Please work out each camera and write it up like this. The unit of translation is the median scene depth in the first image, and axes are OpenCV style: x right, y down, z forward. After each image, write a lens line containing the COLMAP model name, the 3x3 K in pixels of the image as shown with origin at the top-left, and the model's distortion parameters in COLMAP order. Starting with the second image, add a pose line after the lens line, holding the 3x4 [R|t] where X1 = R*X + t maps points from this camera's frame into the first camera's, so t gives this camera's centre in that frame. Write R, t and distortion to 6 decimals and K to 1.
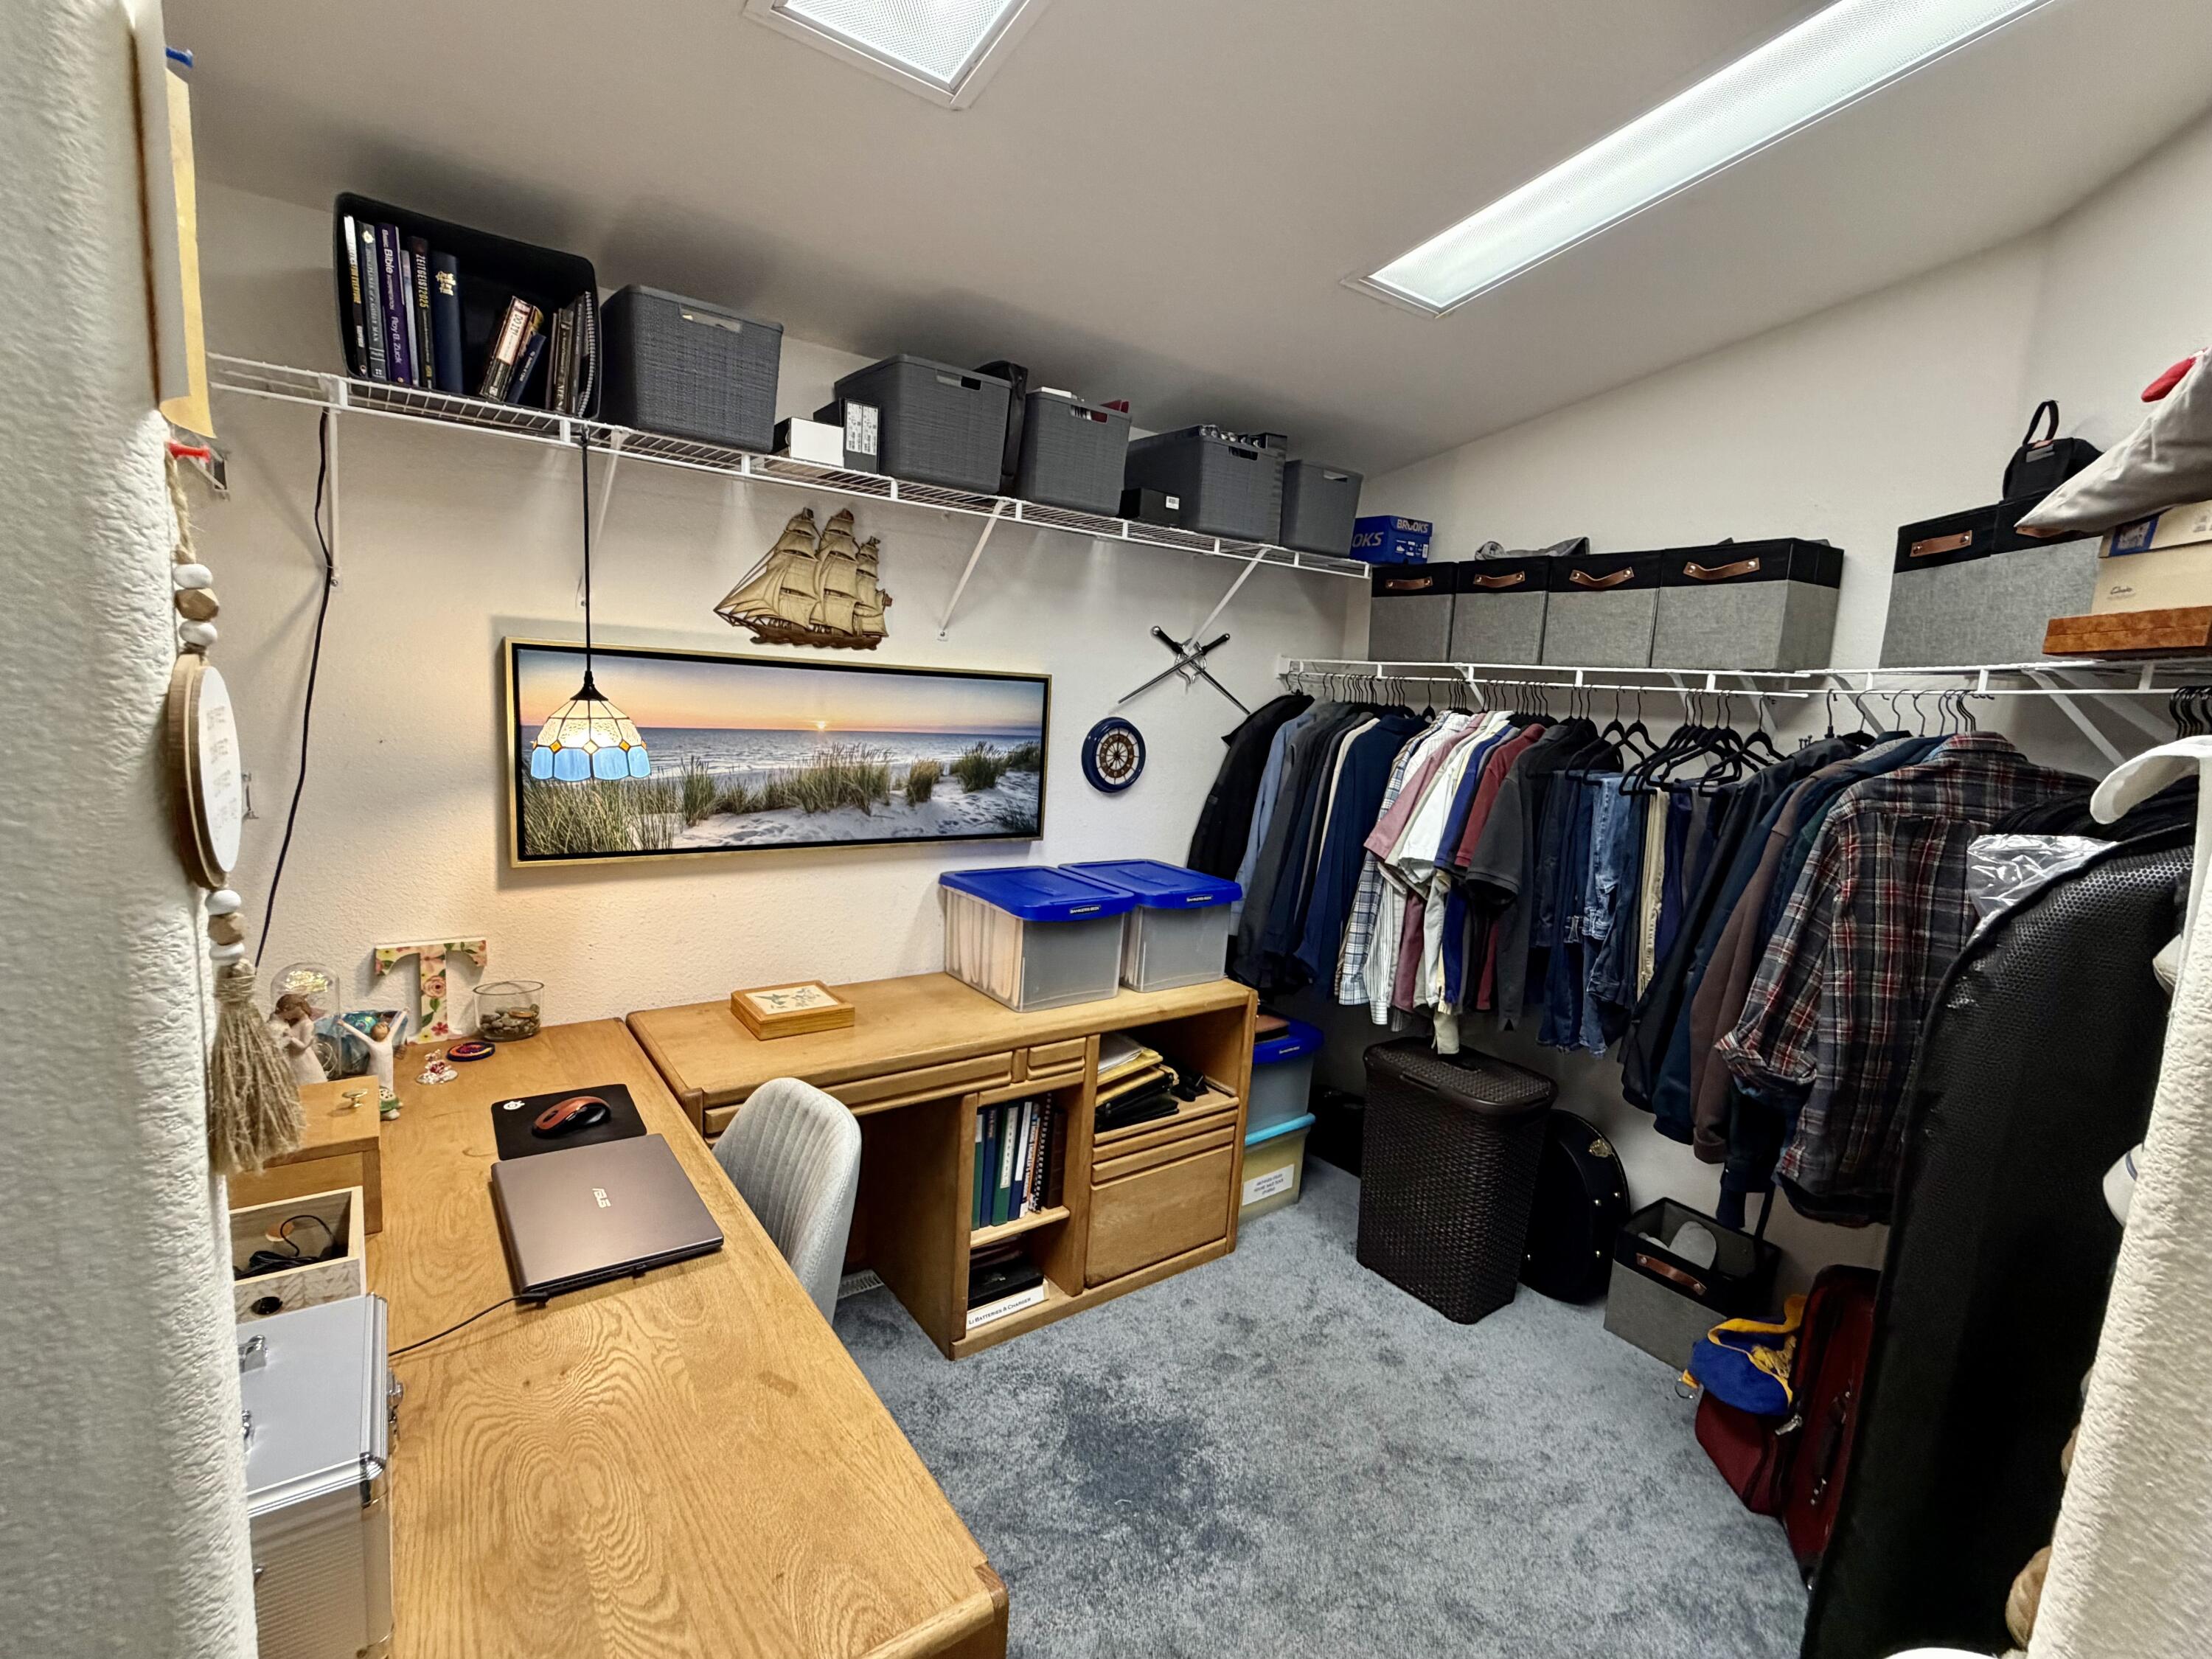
lens RADIAL K [[996.1, 0, 1101.2], [0, 996.1, 828.9], [0, 0, 1]] dist [0.002667, 0.001179]
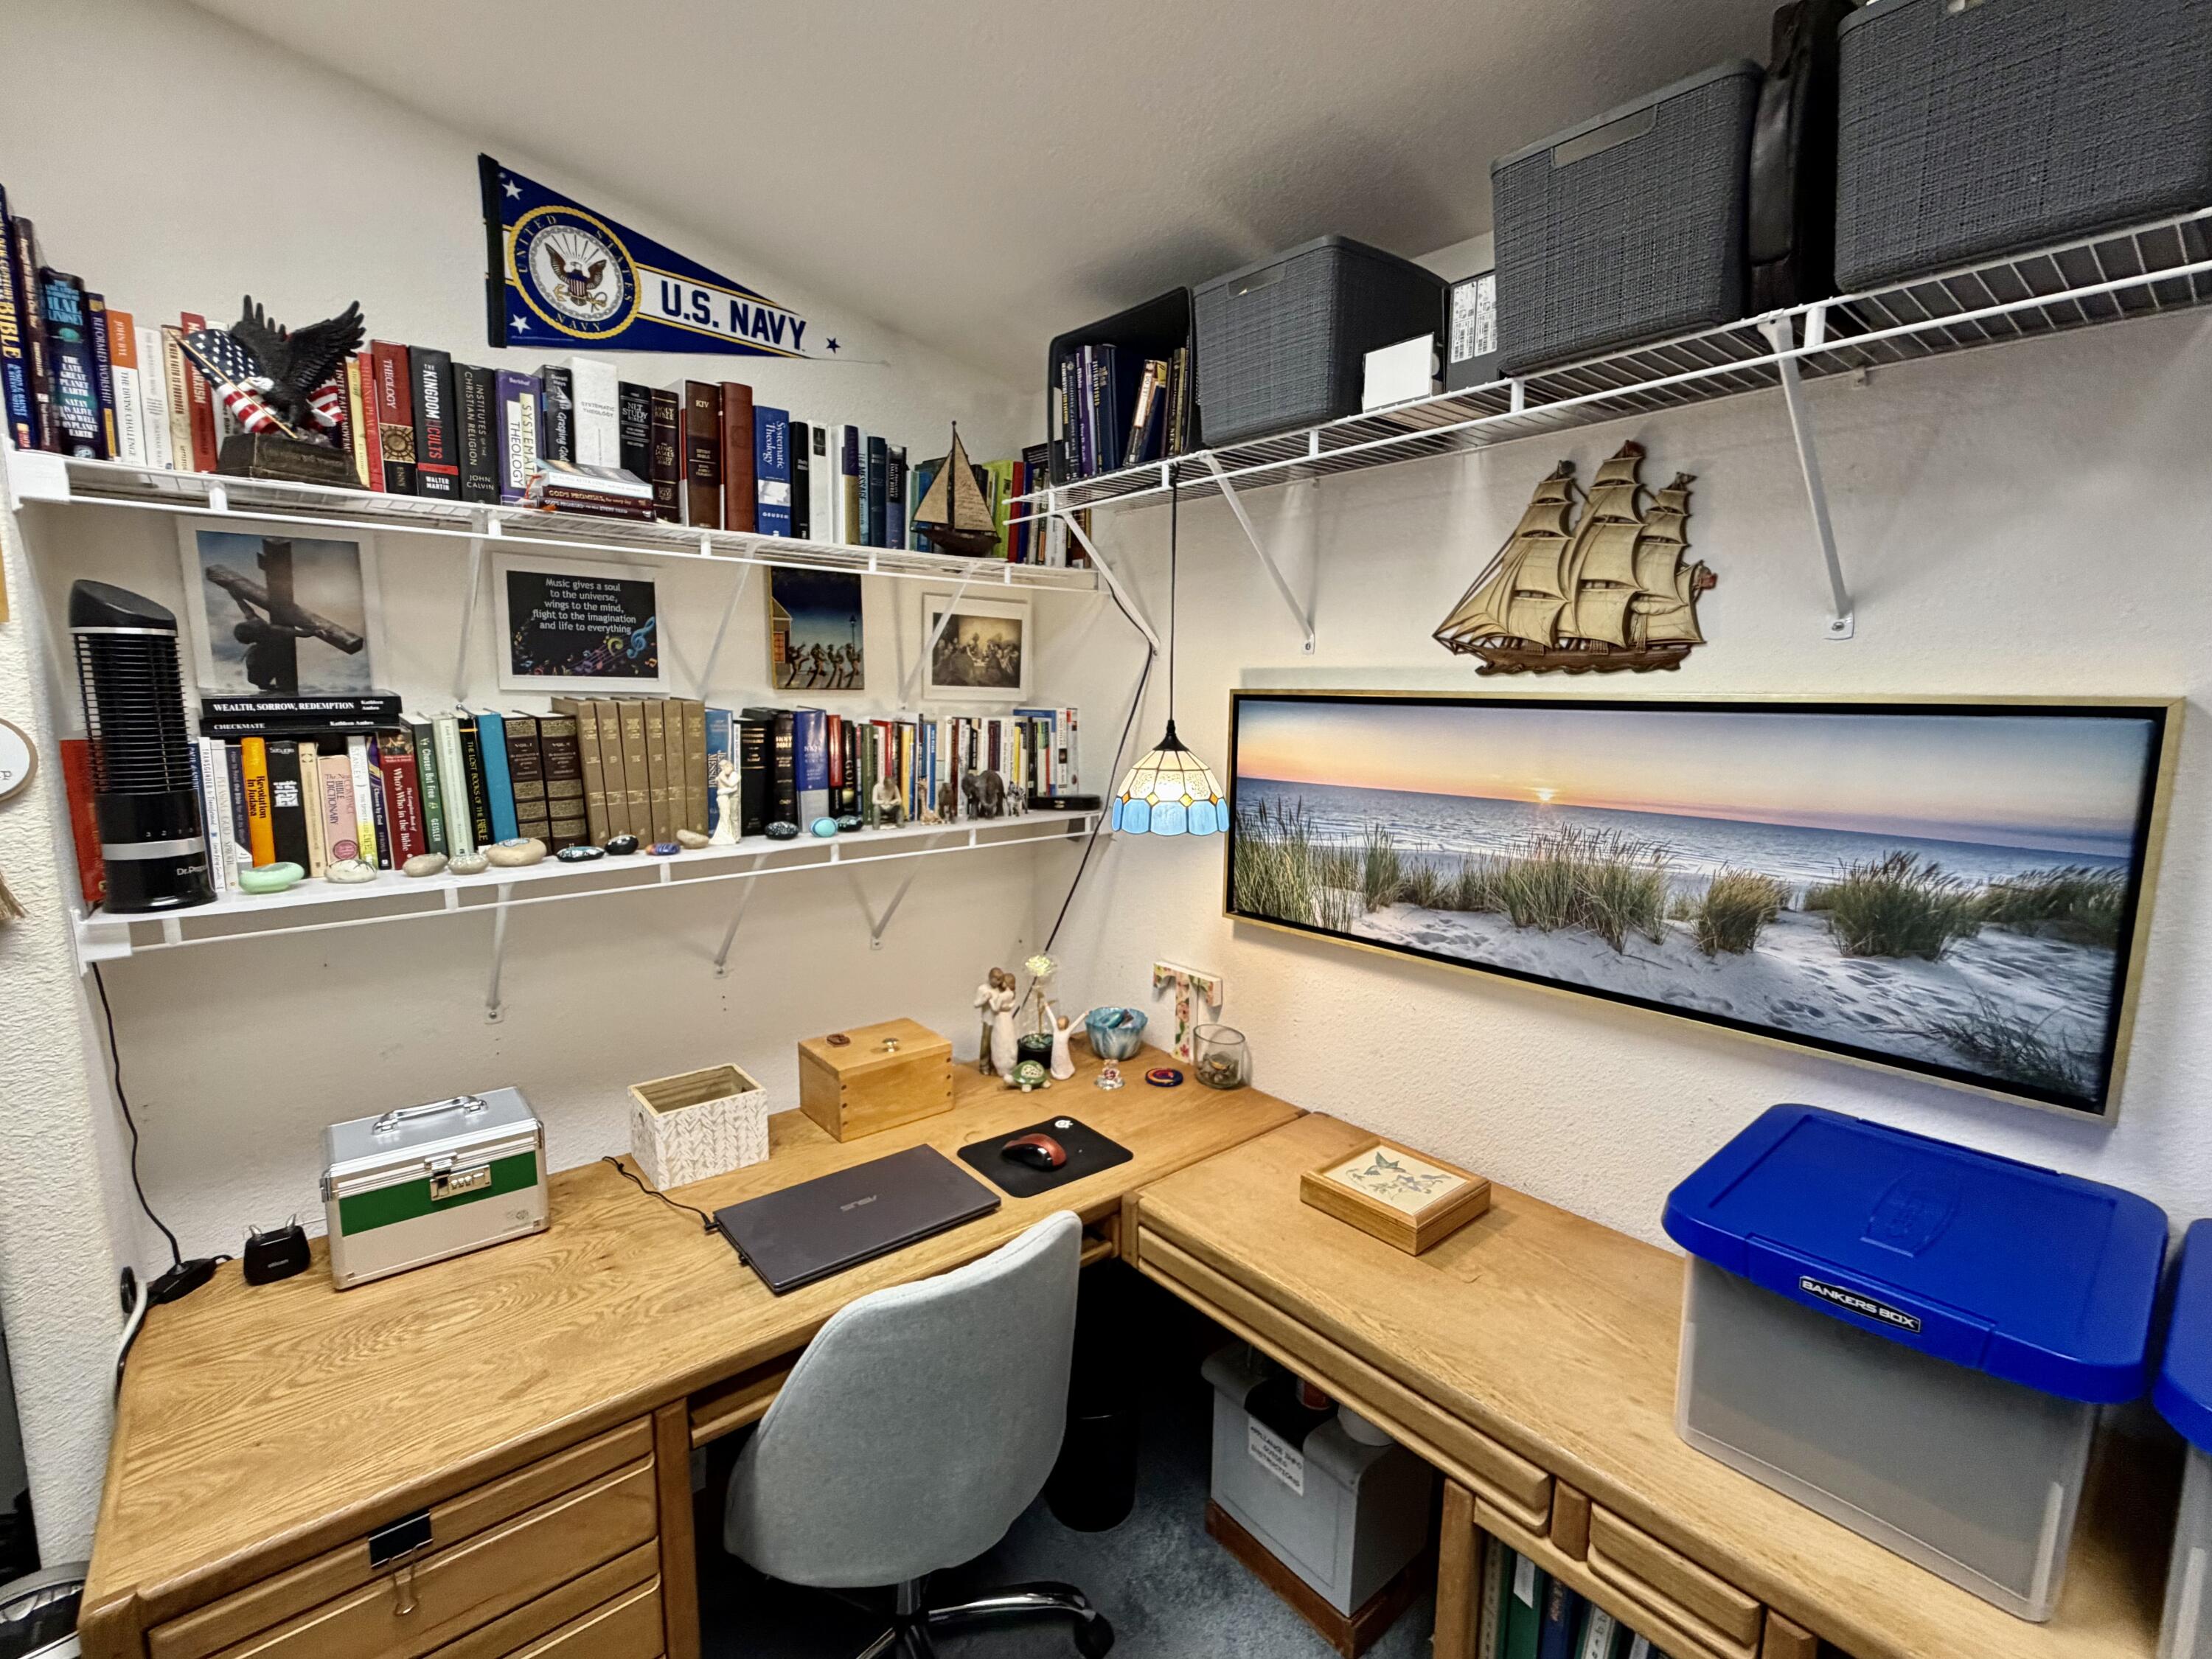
lens RADIAL K [[996.1, 0, 1101.3], [0, 996.1, 831.1], [0, 0, 1]] dist [0.002667, 0.001179]
pose [[0.079611, 0.081366, -0.993500, 0.337528], [-0.144868, 0.987026, 0.069228, -0.085037], [0.986243, 0.138415, 0.090365, 0.670077]]
